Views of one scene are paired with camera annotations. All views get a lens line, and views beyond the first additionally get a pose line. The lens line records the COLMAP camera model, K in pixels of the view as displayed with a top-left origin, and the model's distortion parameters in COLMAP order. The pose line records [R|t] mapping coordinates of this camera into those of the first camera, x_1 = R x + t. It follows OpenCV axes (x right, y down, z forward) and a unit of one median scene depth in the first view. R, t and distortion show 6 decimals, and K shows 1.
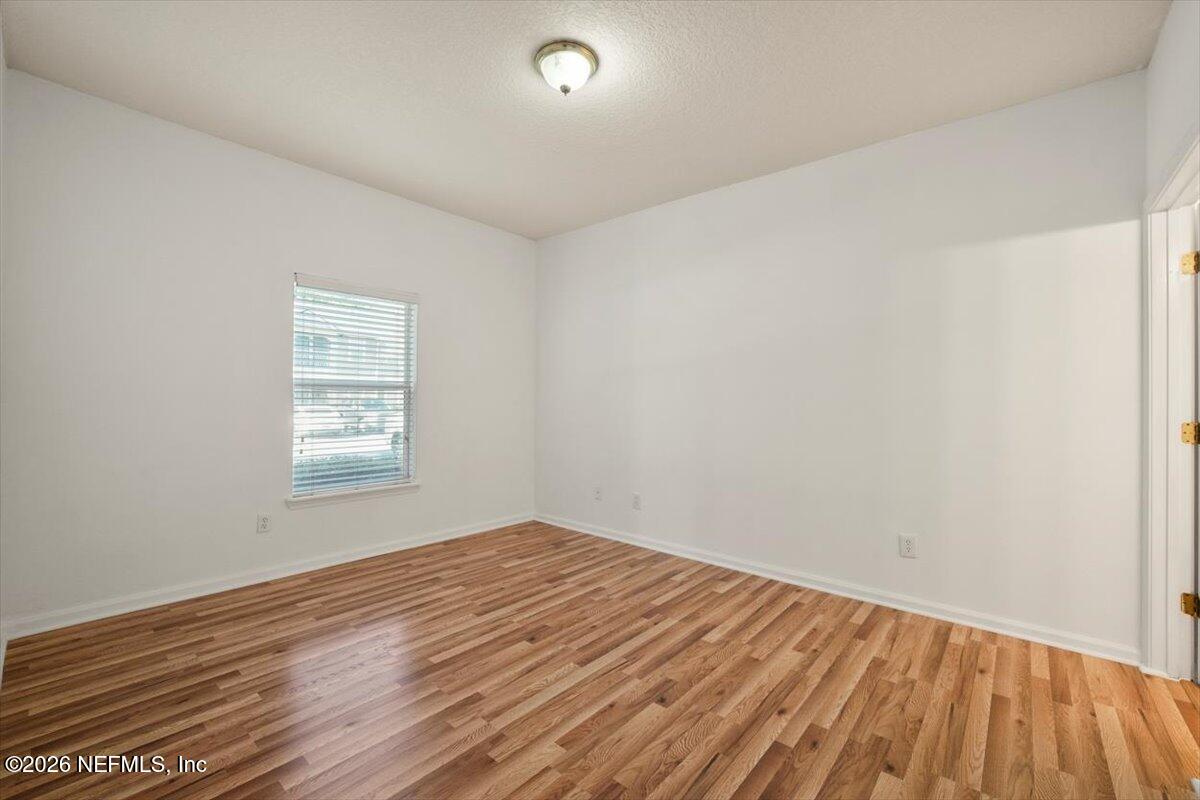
lens RADIAL K [[494.6, 0, 600.0], [0, 494.6, 400.0], [0, 0, 1]] dist [-0.025276, 0.000024]
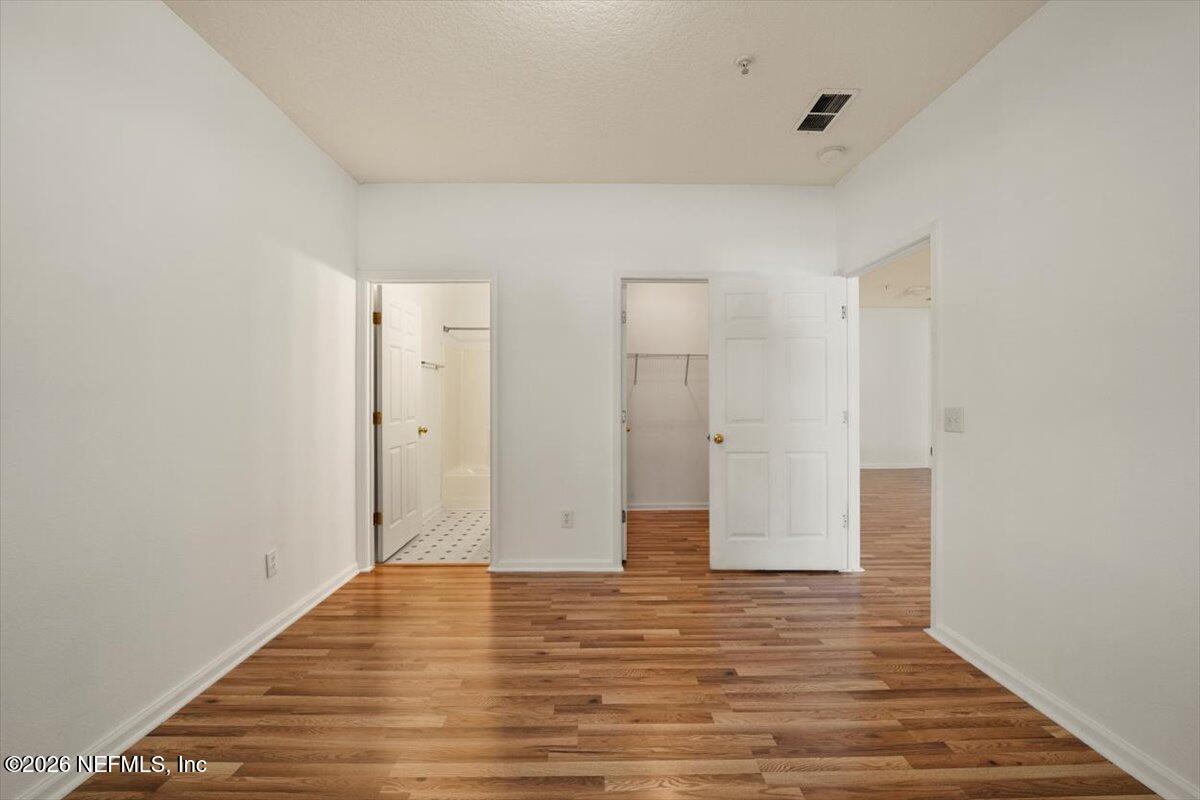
lens RADIAL K [[494.6, 0, 600.0], [0, 494.6, 400.0], [0, 0, 1]] dist [-0.025276, 0.000024]
pose [[-0.661273, -0.014374, 0.750008, -0.664579], [-0.007954, 0.999895, 0.012150, -0.024720], [-0.750104, 0.002069, -0.661317, 1.740356]]
